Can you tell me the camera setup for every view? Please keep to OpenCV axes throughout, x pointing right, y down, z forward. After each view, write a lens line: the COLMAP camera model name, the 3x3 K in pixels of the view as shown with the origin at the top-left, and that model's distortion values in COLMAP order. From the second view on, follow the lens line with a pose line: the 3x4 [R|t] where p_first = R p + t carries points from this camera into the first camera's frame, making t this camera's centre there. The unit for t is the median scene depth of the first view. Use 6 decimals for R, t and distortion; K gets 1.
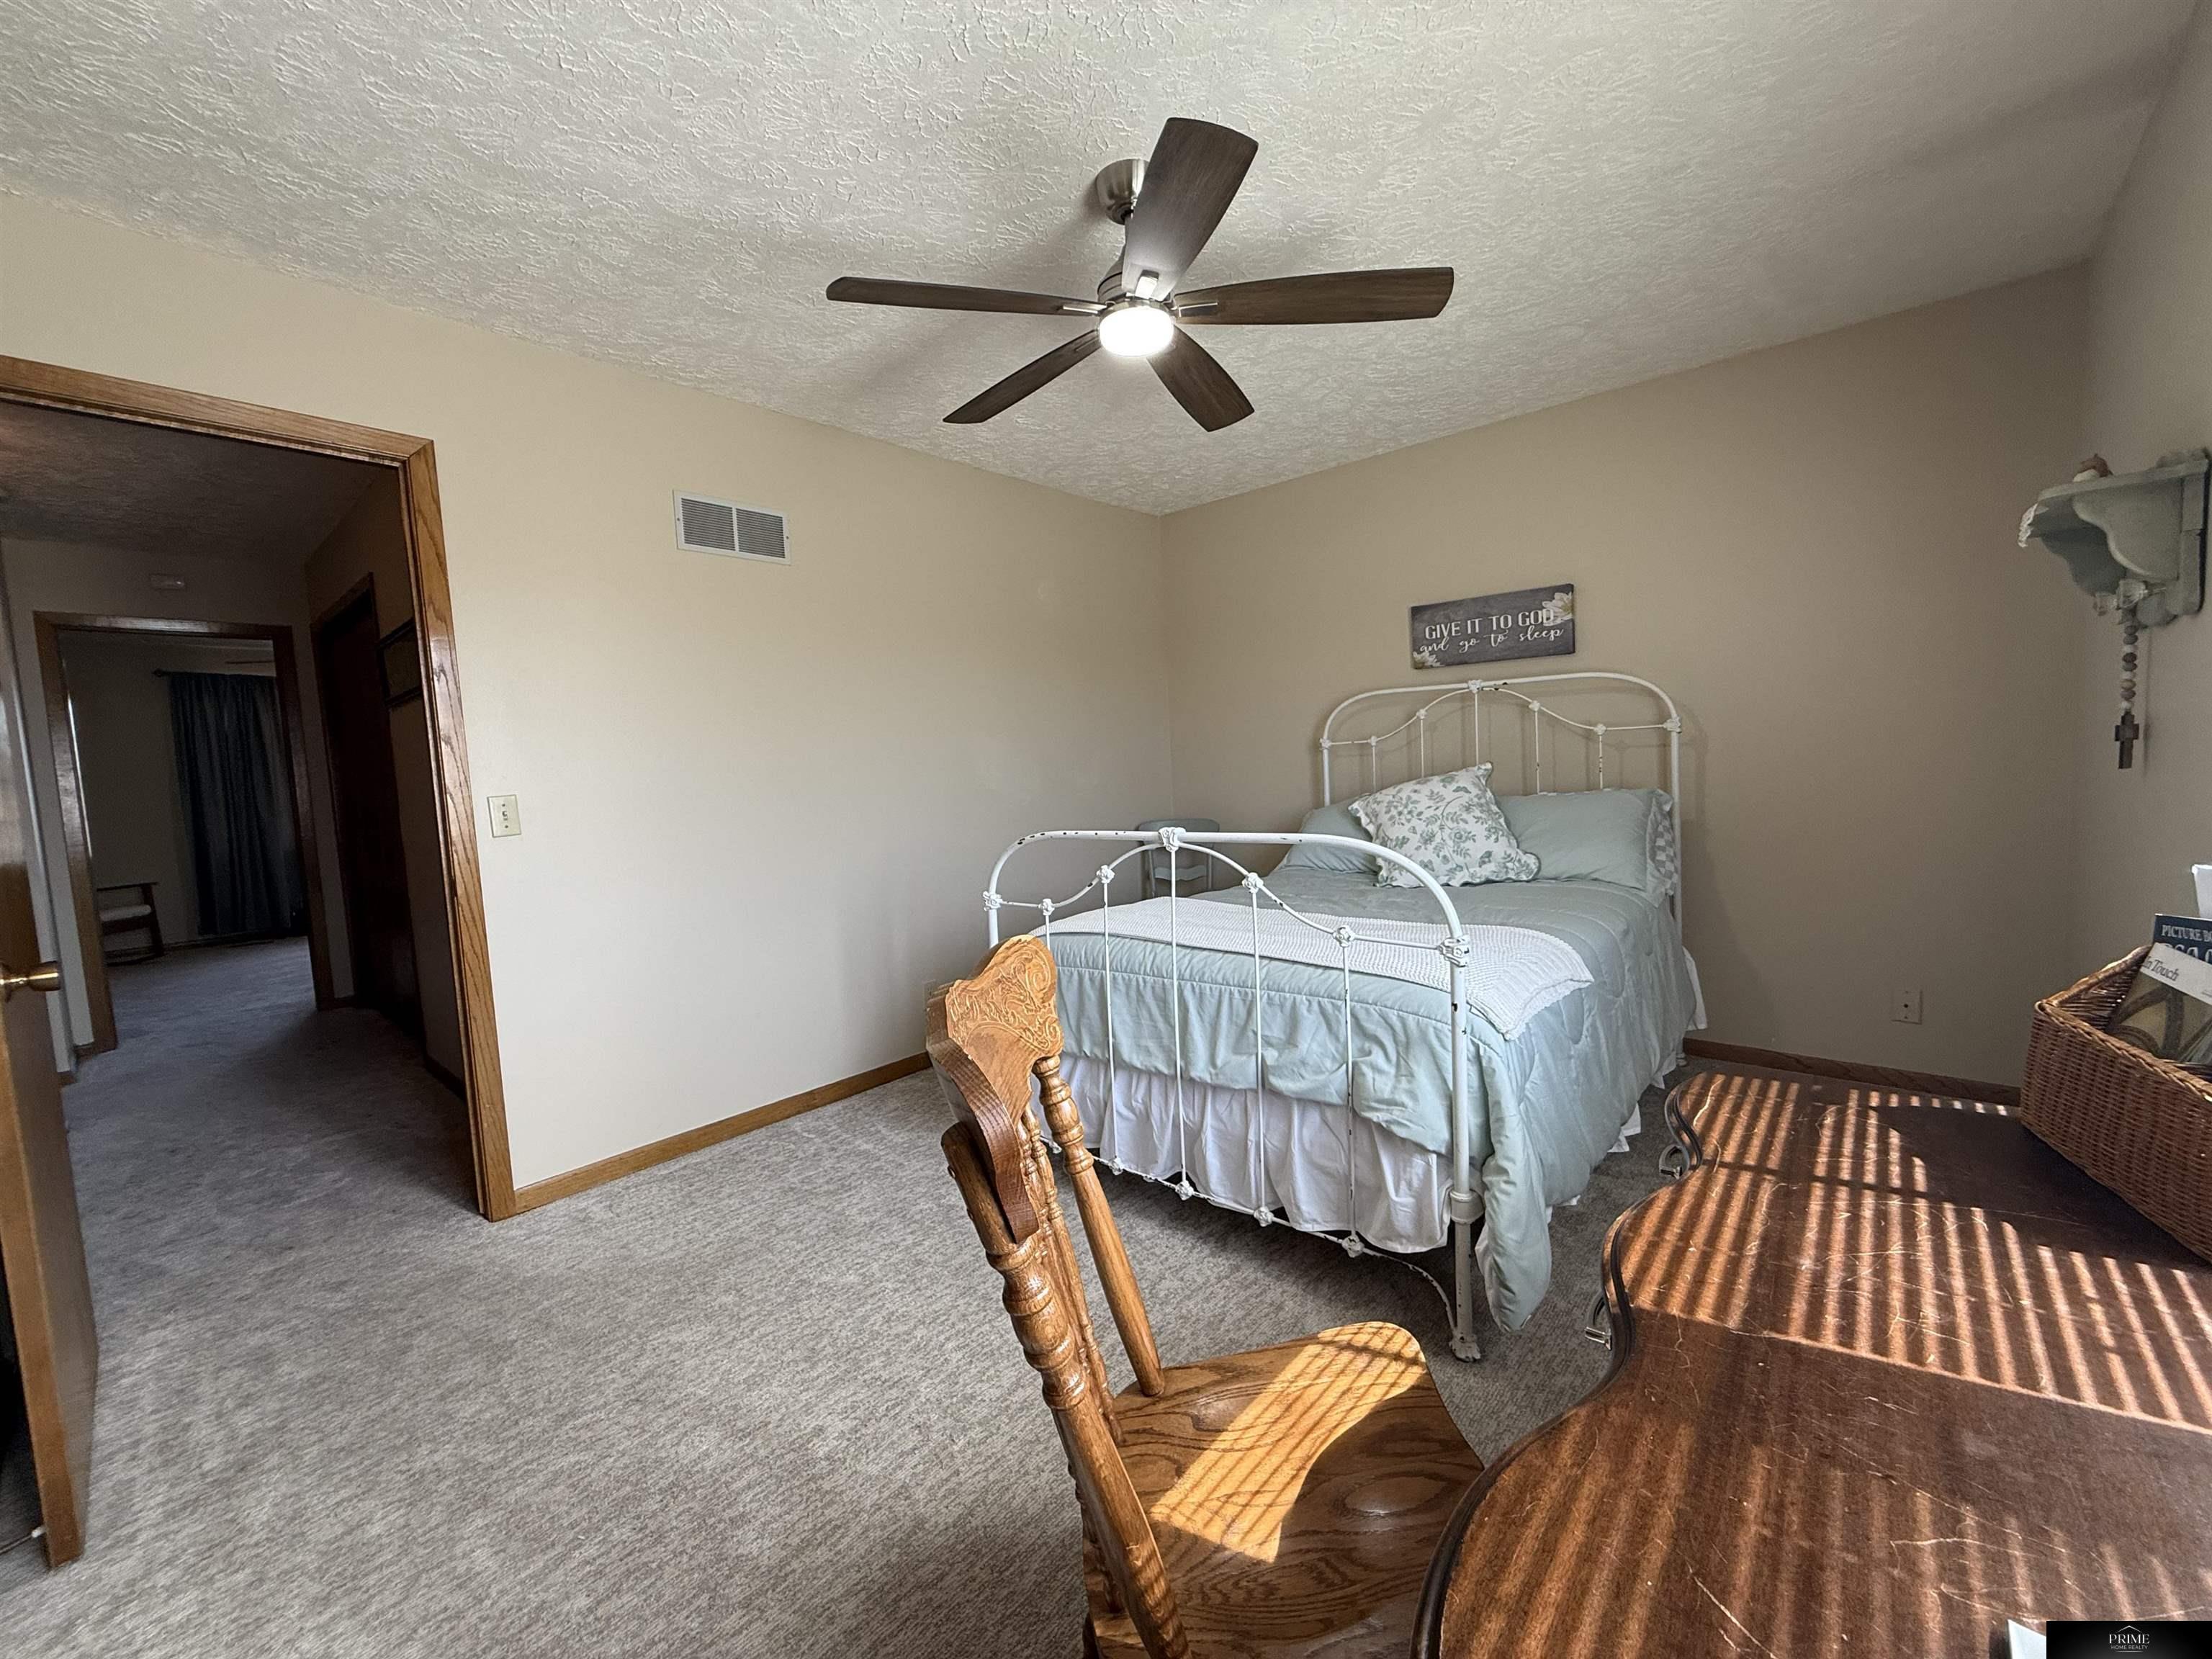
lens RADIAL K [[882.5, 0, 1100.2], [0, 882.5, 826.4], [0, 0, 1]] dist [-0.001535, 0.000083]
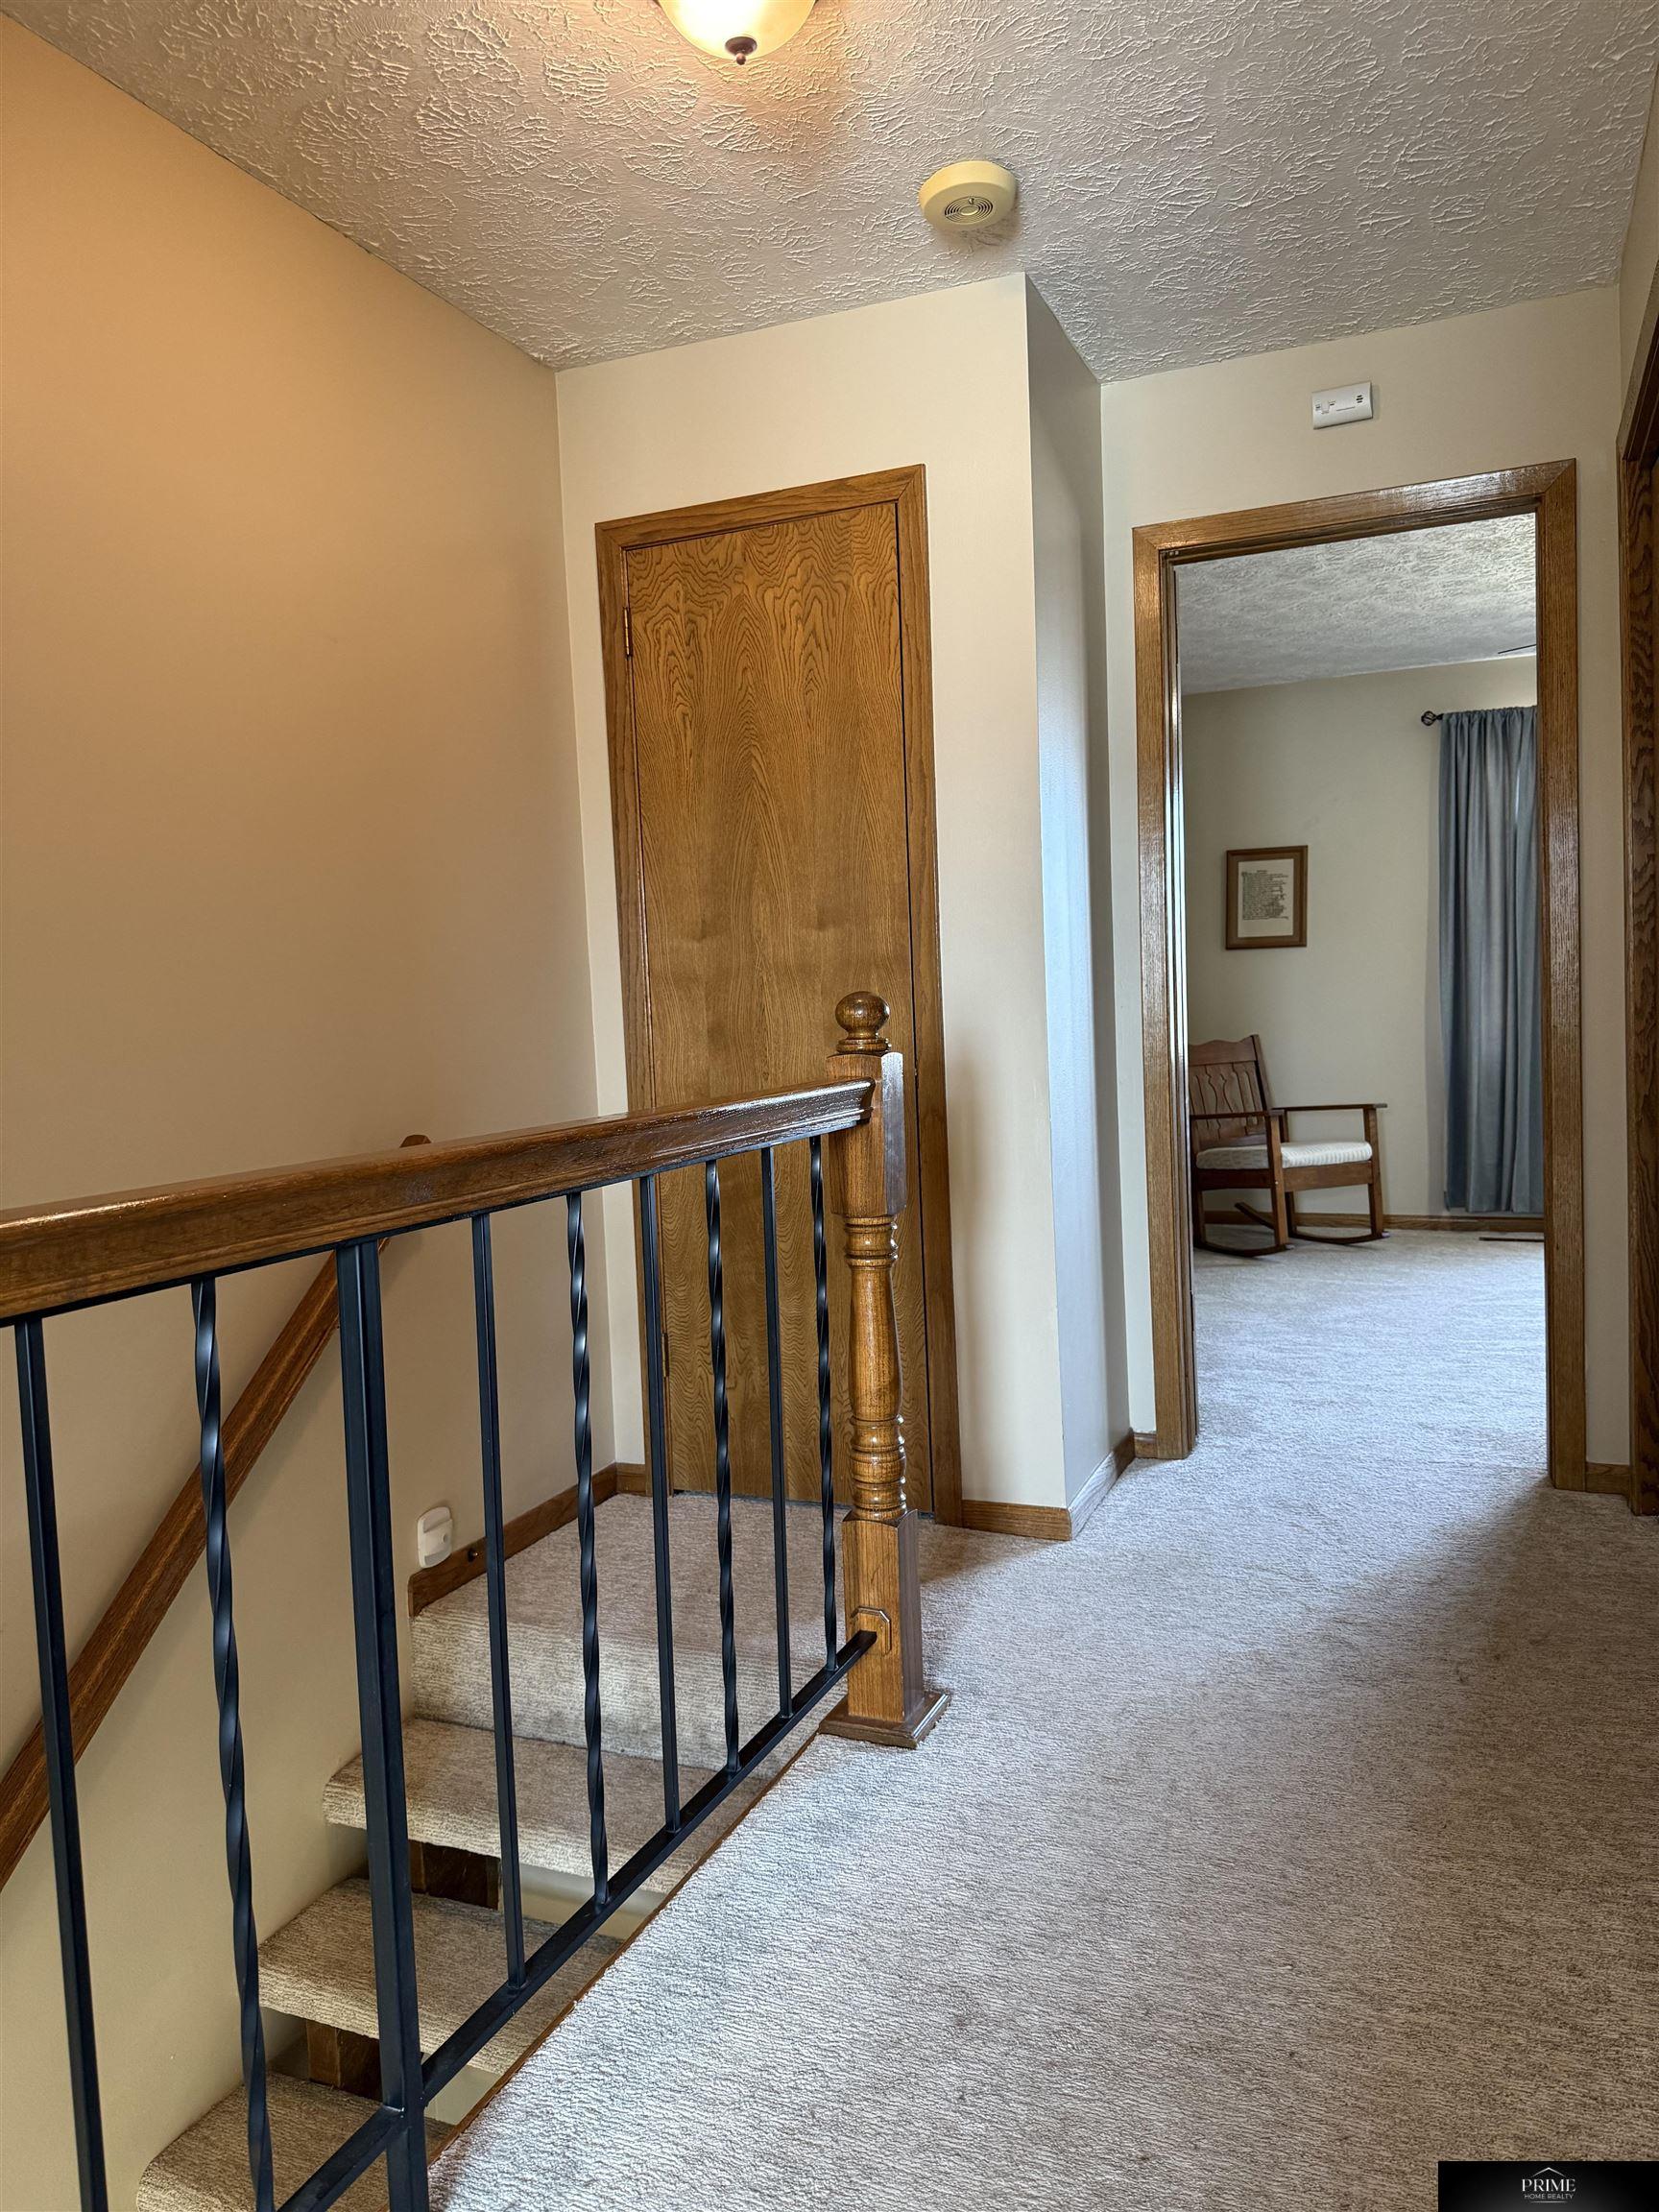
lens RADIAL K [[1560.2, 0, 820.4], [0, 1560.2, 1106.0], [0, 0, 1]] dist [0.061819, -0.092170]
pose [[0.322563, 0.090388, -0.942223, -0.305552], [-0.048616, 0.995698, 0.078875, 0.006953], [0.945299, 0.020365, 0.325569, 0.403310]]
